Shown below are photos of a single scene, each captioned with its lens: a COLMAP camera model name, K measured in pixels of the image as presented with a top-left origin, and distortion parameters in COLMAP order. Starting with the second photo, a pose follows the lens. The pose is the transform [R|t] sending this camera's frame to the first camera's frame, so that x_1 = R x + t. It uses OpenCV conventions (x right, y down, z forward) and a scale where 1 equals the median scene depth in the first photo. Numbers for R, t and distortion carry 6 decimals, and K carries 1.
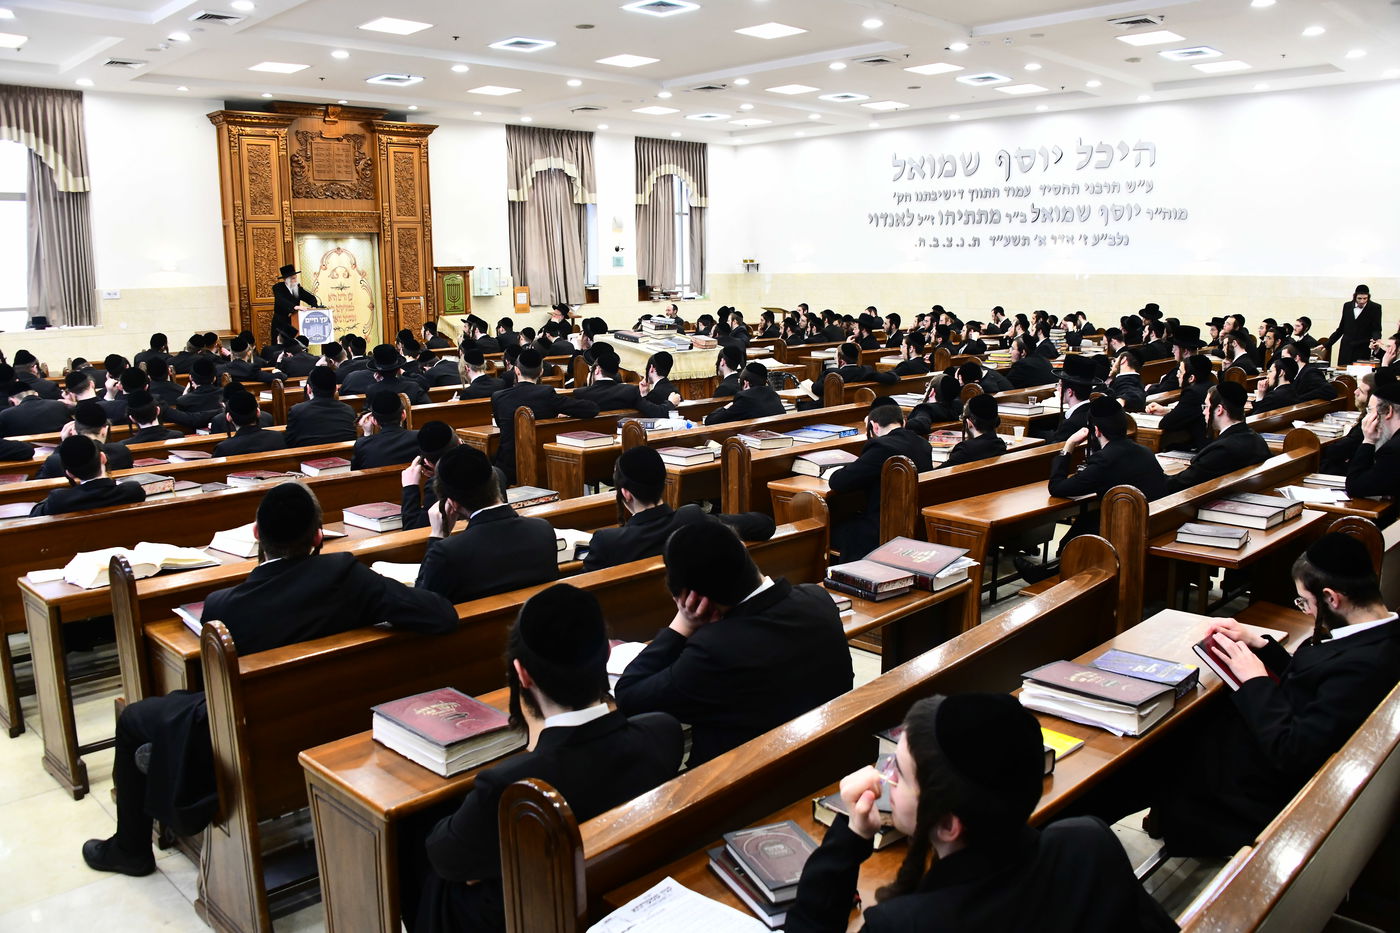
lens RADIAL K [[1114.1, 0, 713.7], [0, 1114.1, 472.7], [0, 0, 1]] dist [-0.145904, 0.081963]
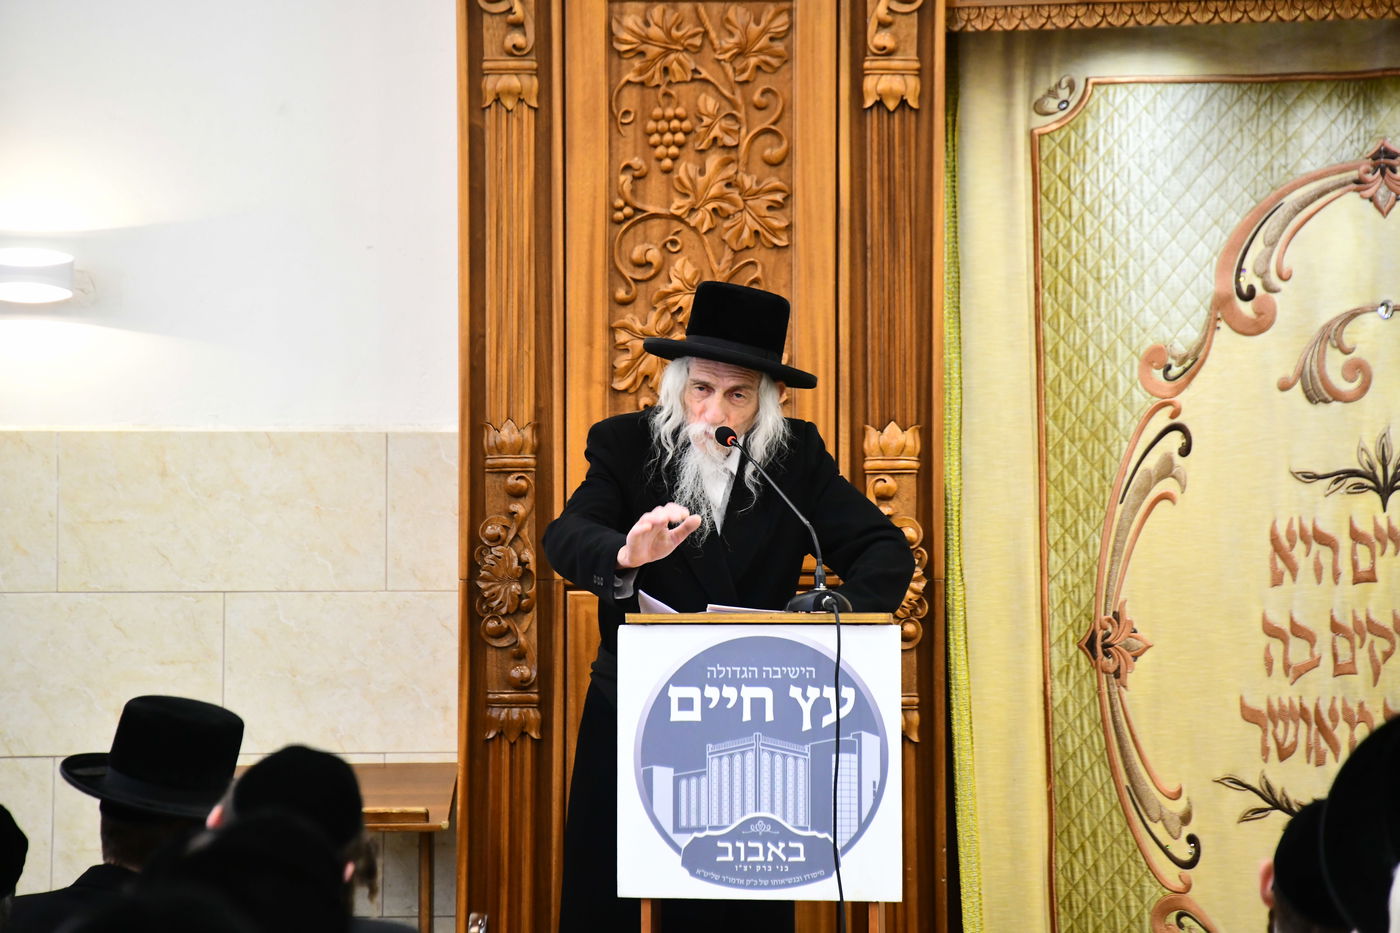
lens RADIAL K [[8492.5, 0, 700.0], [0, 8492.5, 466.5], [0, 0, 1]] dist [3.625973, 19.230271]
pose [[0.694033, -0.000585, -0.719943, 0.319957], [-0.137422, 0.981506, -0.133273, -0.033134], [0.706706, 0.191432, 0.681117, 0.304397]]
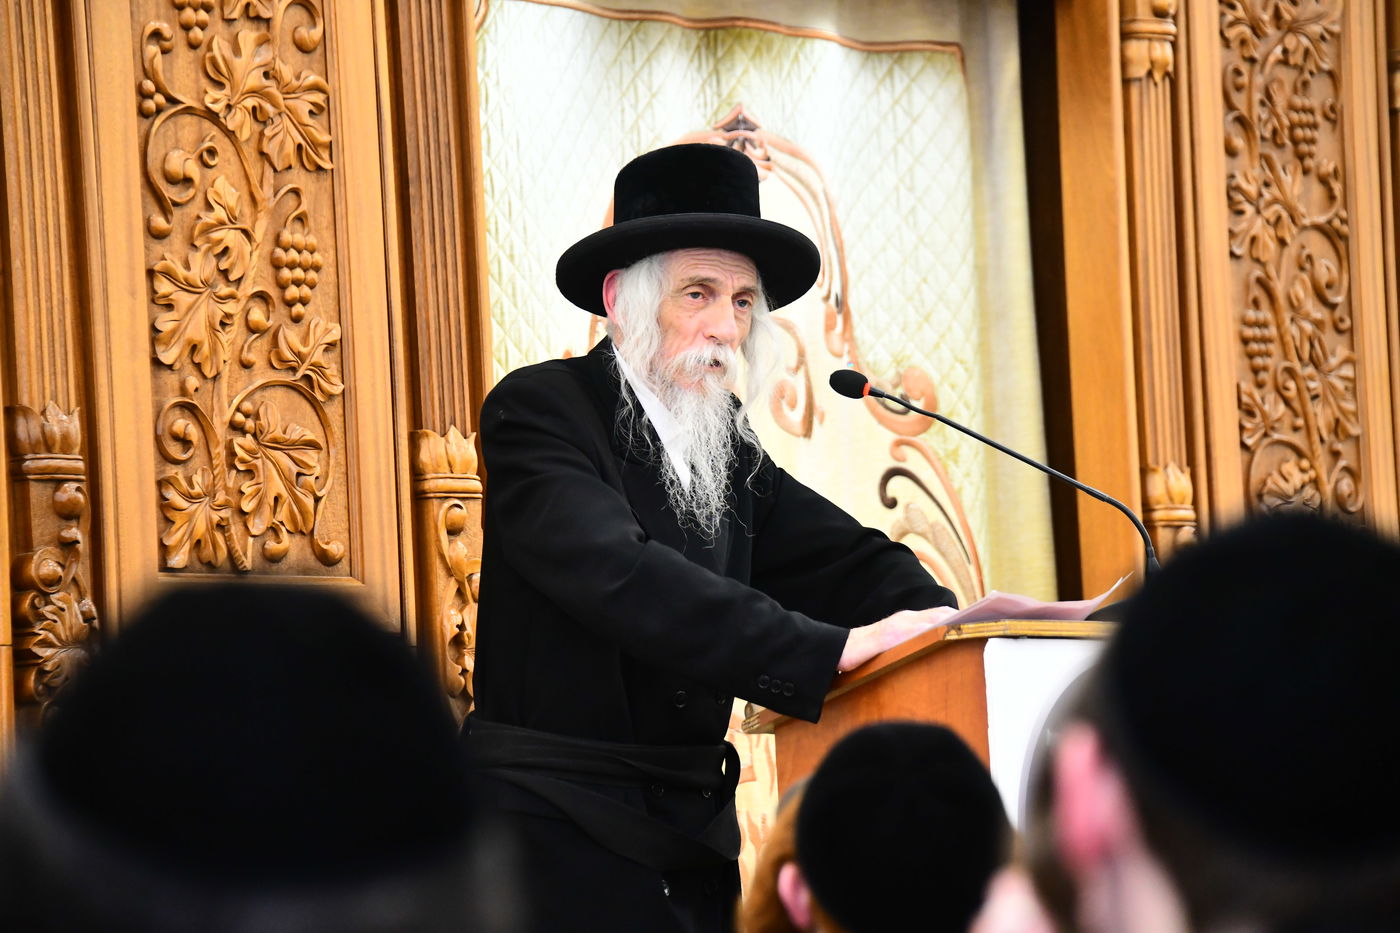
lens RADIAL K [[6410.0, 0, 700.0], [0, 6410.0, 466.5], [0, 0, 1]] dist [2.193242, 1.693202]
pose [[0.995894, -0.028594, 0.085896, -0.417731], [0.049989, 0.964734, -0.258436, -0.031277], [-0.075477, 0.261669, 0.962202, 0.483827]]
